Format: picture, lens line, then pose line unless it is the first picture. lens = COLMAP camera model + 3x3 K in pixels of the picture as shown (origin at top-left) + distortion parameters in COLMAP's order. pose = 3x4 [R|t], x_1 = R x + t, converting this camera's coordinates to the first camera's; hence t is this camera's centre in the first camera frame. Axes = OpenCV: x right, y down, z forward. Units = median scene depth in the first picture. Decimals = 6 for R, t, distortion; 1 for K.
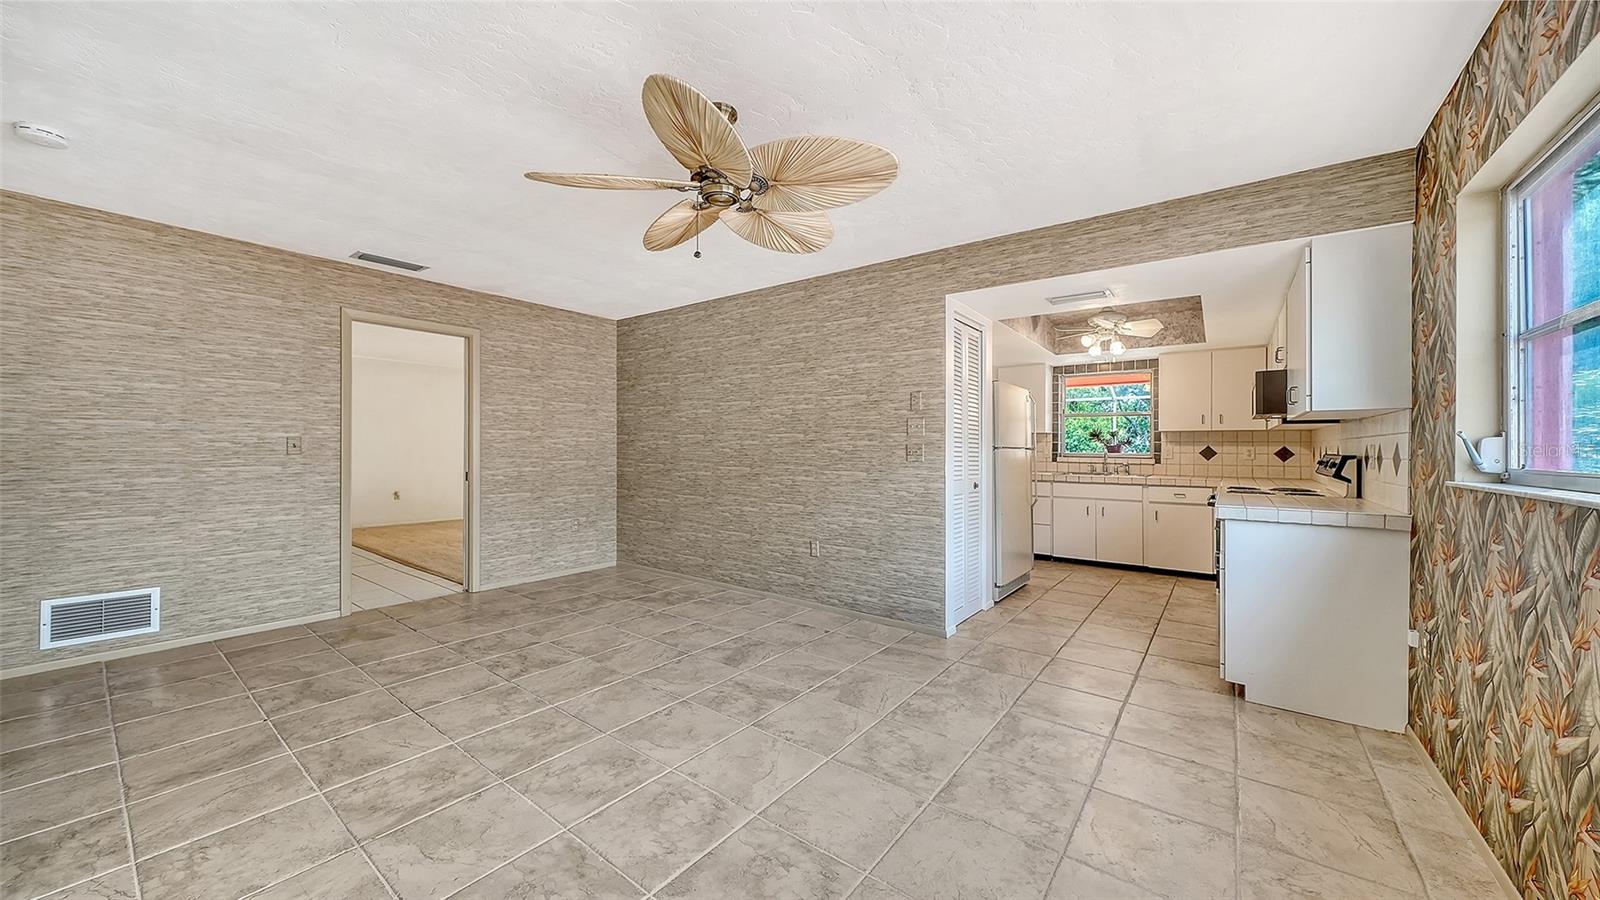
lens RADIAL K [[562.9, 0, 800.0], [0, 562.9, 450.0], [0, 0, 1]] dist [0.008581, -0.000156]
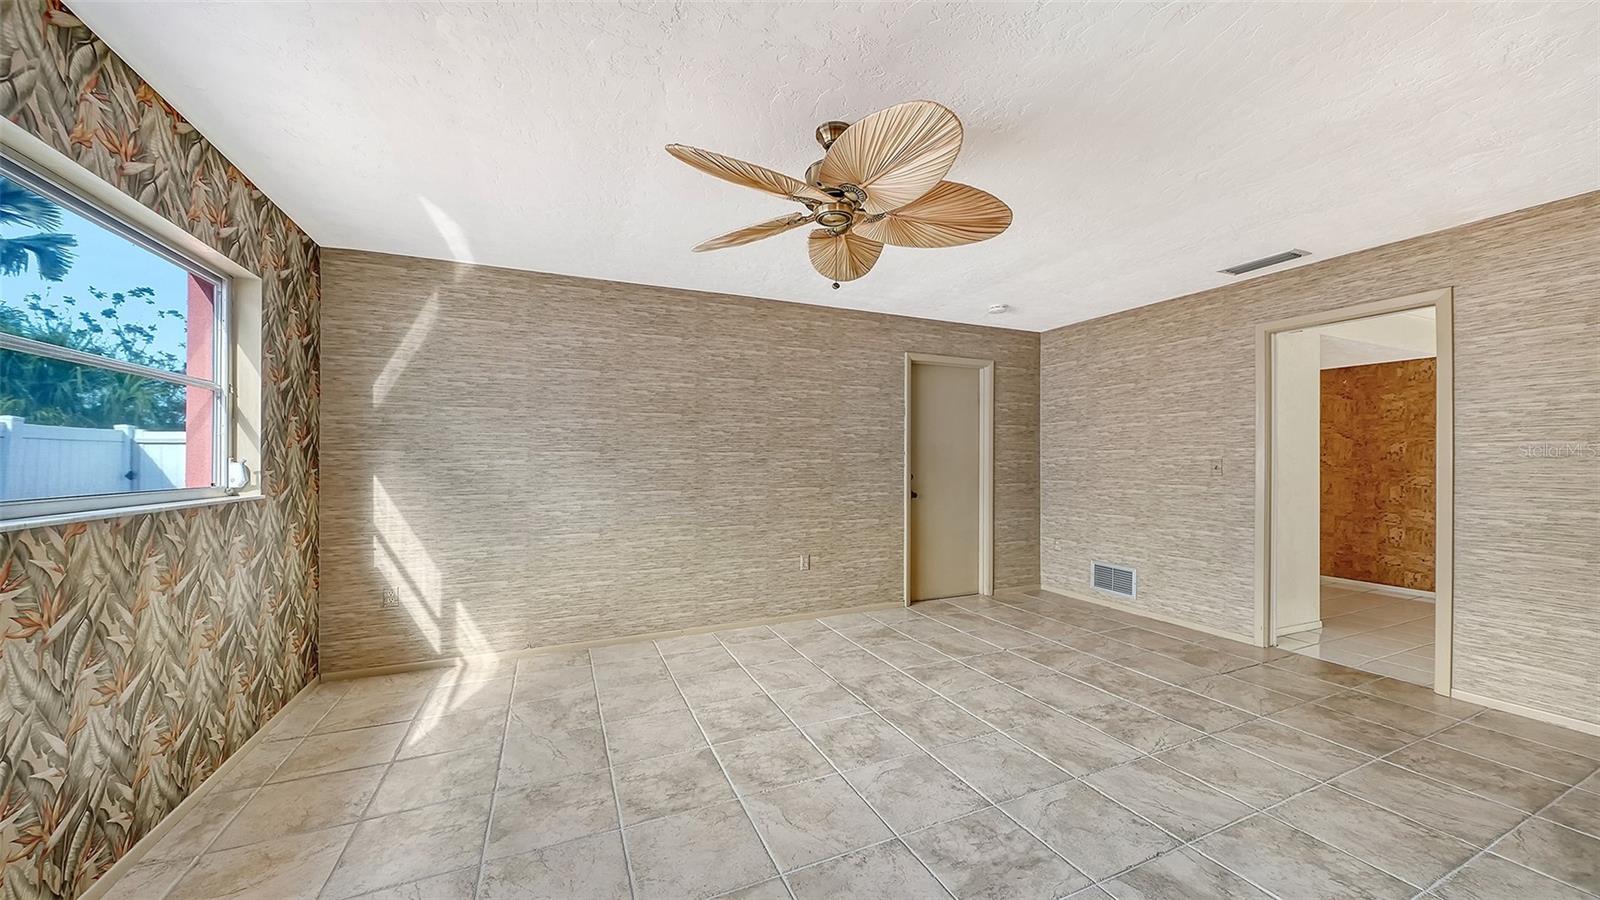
lens RADIAL K [[562.9, 0, 800.0], [0, 562.9, 450.0], [0, 0, 1]] dist [0.008581, -0.000156]
pose [[-0.475357, -0.020554, -0.879553, 0.550007], [-0.001852, 0.999748, -0.022362, -0.019414], [0.879791, -0.009001, -0.475275, 1.036163]]
